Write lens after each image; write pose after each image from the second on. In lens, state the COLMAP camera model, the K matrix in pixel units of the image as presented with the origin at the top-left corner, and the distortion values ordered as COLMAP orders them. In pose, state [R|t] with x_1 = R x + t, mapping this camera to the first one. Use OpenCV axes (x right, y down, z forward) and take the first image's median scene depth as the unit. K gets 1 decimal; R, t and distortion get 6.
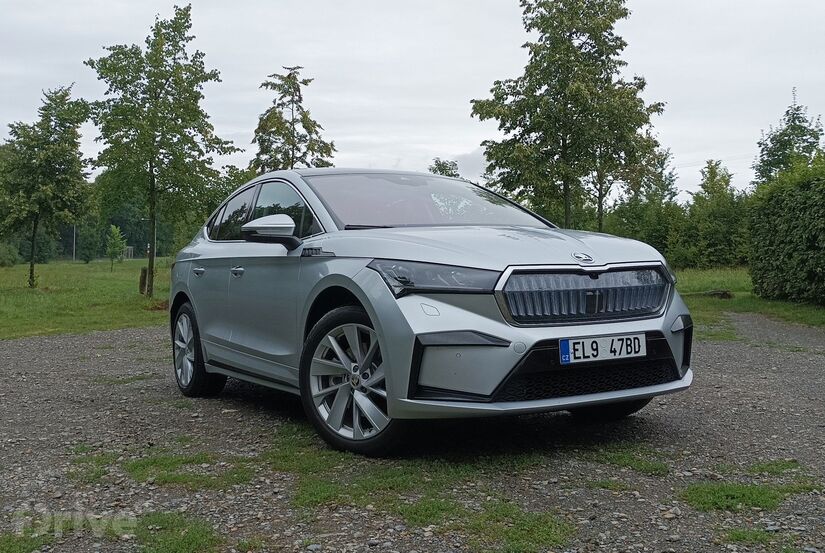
lens RADIAL K [[843.7, 0, 407.1], [0, 843.7, 282.2], [0, 0, 1]] dist [0.036018, 0.000000]
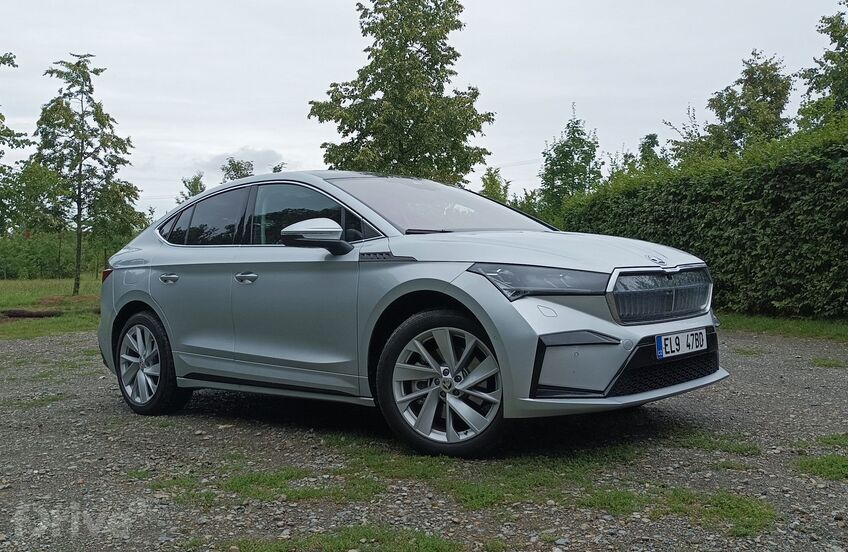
lens RADIAL K [[860.2, 0, 430.7], [0, 860.2, 270.0], [0, 0, 1]] dist [0.035883, 0.000000]
pose [[0.959633, -0.010320, 0.281065, -0.269612], [0.015621, 0.999740, -0.016626, -0.001801], [-0.280820, 0.020345, 0.959545, 0.013700]]
